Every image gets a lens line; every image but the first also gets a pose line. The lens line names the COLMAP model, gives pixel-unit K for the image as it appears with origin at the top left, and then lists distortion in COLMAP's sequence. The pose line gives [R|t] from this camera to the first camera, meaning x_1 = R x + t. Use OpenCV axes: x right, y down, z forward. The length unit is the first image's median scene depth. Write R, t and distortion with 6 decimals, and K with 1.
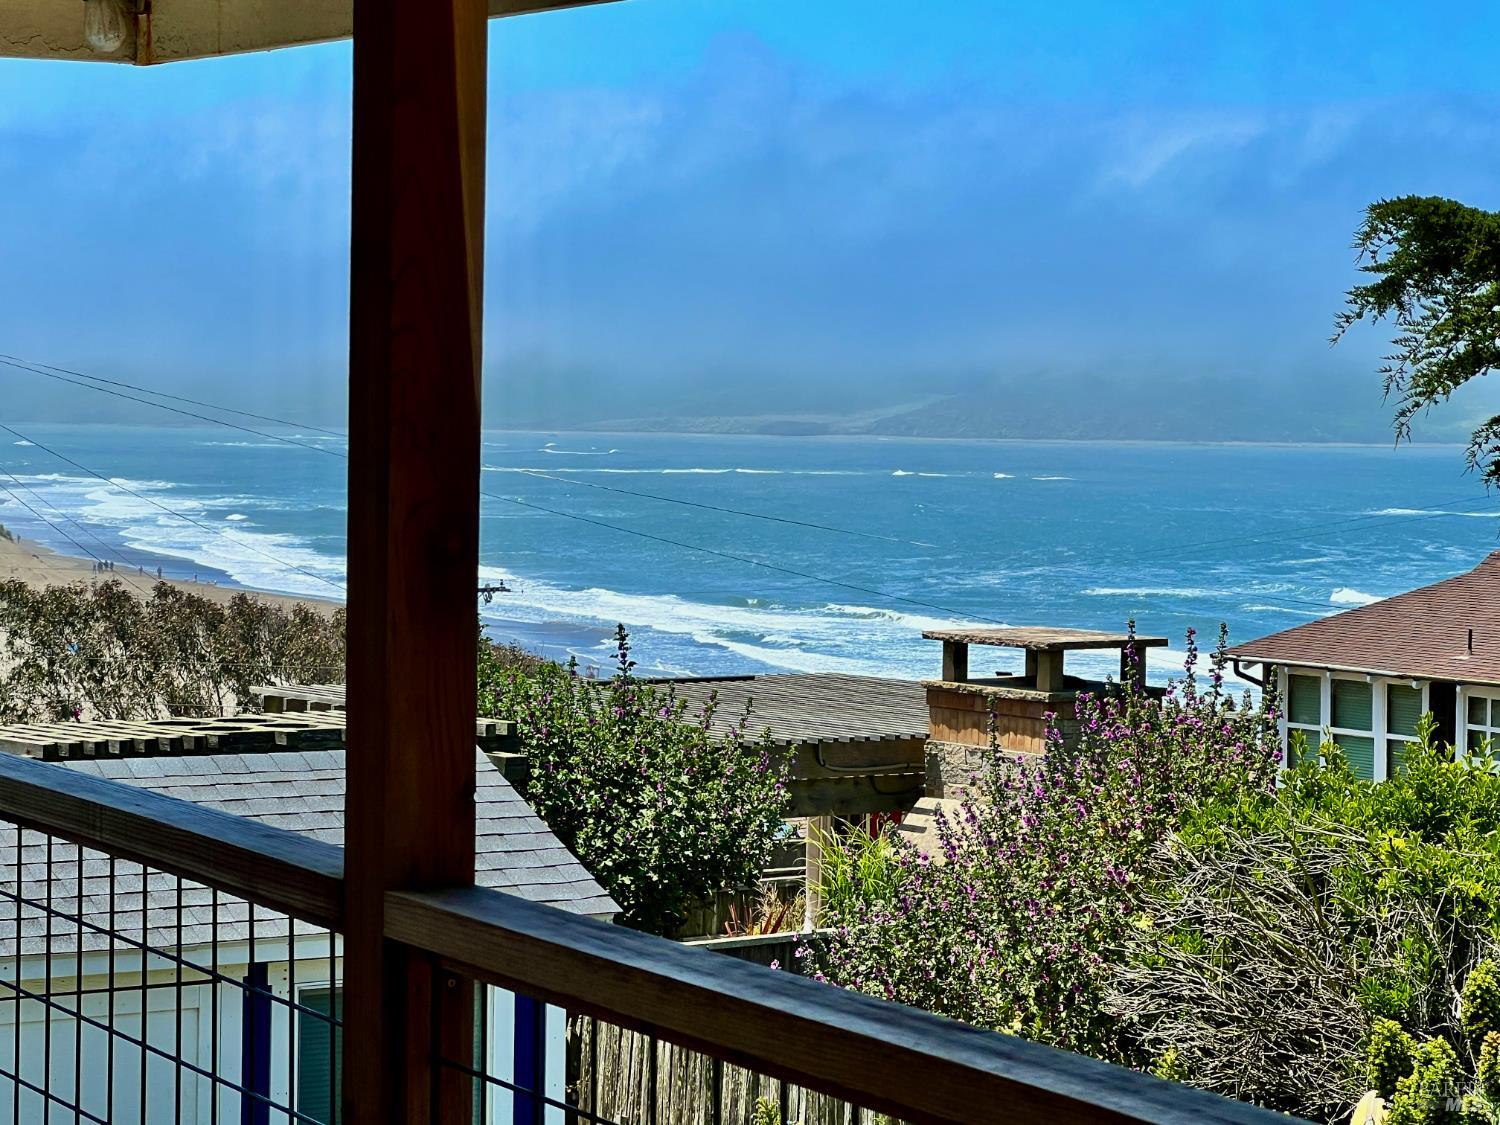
lens RADIAL K [[3710.0, 0, 750.0], [0, 3710.0, 562.5], [0, 0, 1]] dist [0.019429, 0.377172]
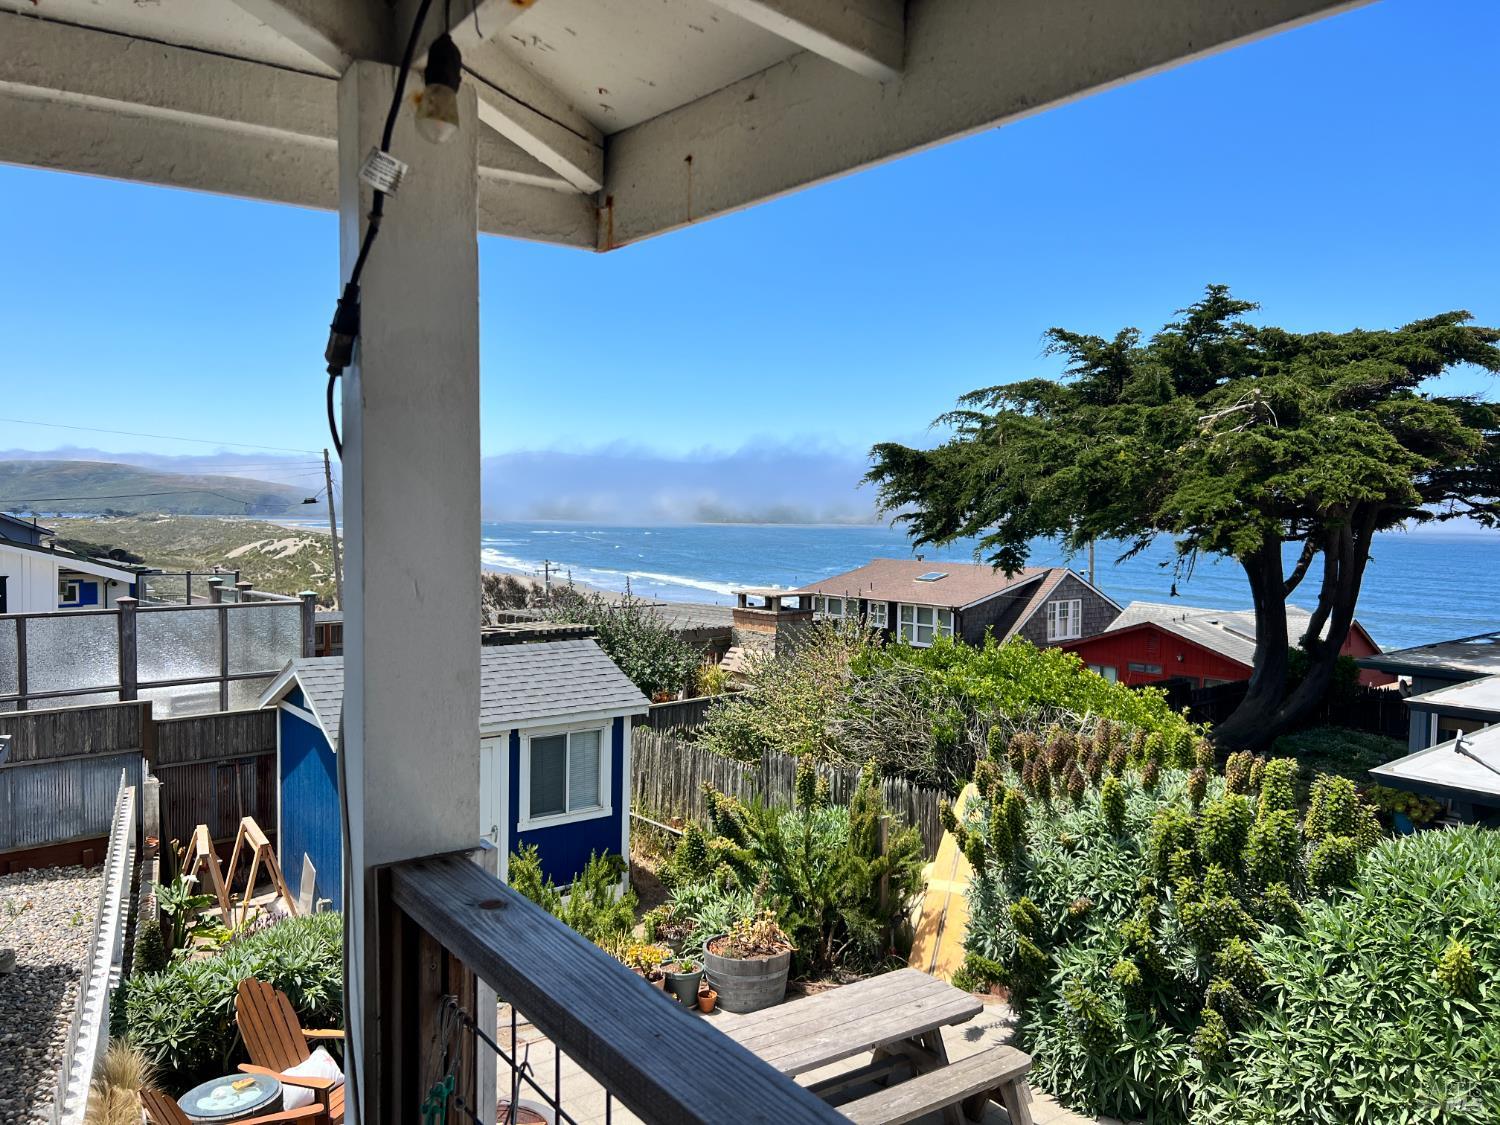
lens RADIAL K [[1147.3, 0, 750.0], [0, 1147.3, 562.5], [0, 0, 1]] dist [0.033351, -0.002761]
pose [[0.995068, -0.002501, 0.099161, -0.027975], [0.002333, 0.999996, 0.001807, -0.004604], [-0.099165, -0.001567, 0.995070, 0.108991]]
